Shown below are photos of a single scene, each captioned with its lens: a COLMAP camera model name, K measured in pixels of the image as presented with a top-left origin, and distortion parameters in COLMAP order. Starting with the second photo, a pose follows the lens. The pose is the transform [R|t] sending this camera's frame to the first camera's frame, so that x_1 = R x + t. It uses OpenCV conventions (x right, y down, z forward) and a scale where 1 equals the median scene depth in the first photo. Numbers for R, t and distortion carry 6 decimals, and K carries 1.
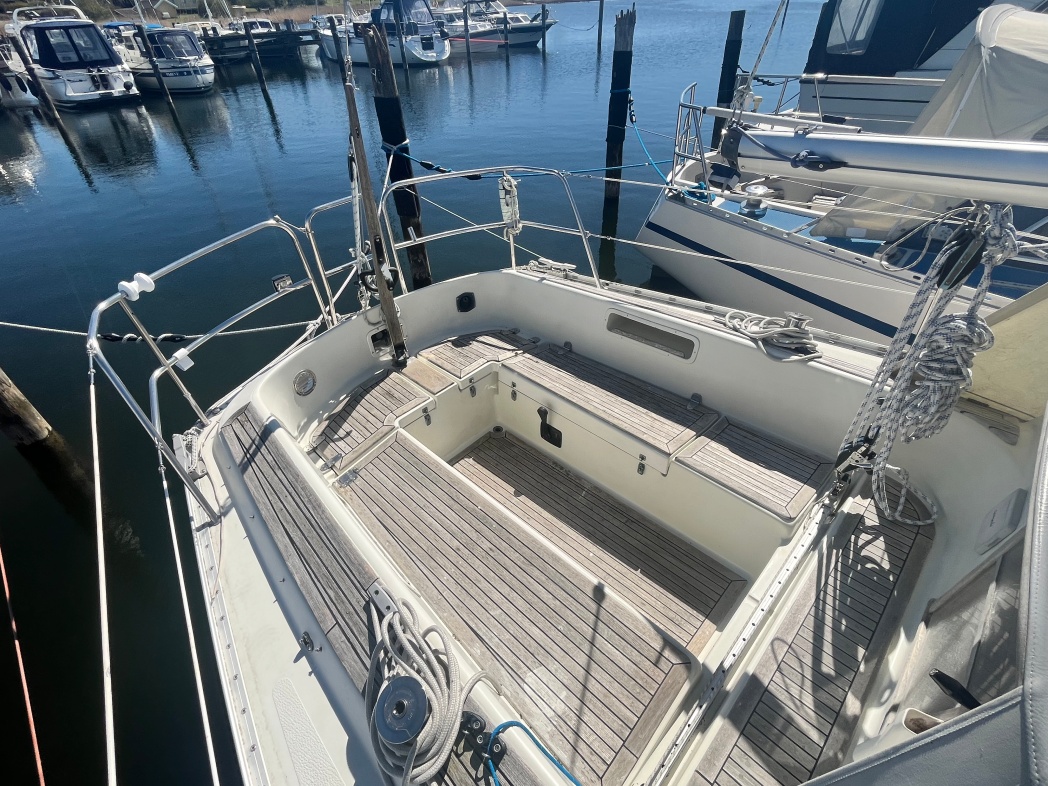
lens RADIAL K [[485.1, 0, 519.1], [0, 485.1, 388.1], [0, 0, 1]] dist [-0.012045, 0.000332]
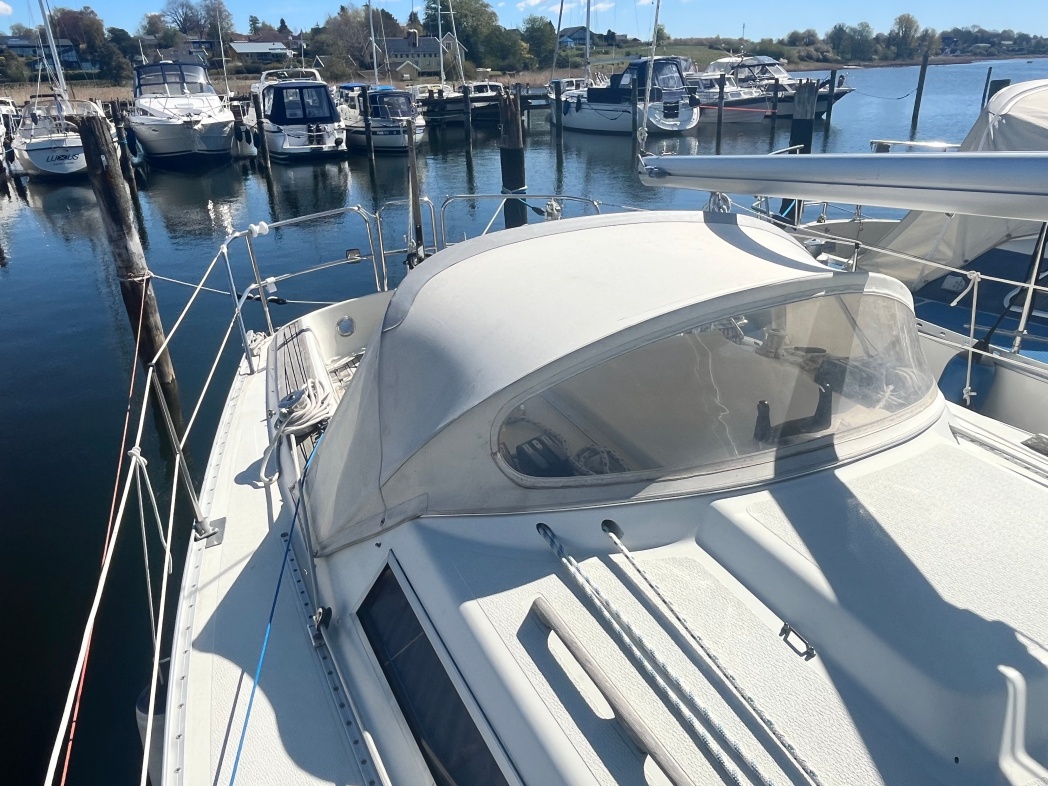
lens RADIAL K [[727.1, 0, 524.0], [0, 727.1, 393.0], [0, 0, 1]] dist [-0.021881, 0.003546]
pose [[0.928471, 0.148706, -0.340334, 0.089362], [-0.228554, 0.951059, -0.207965, 0.058762], [0.292752, 0.270875, 0.917018, -0.077091]]
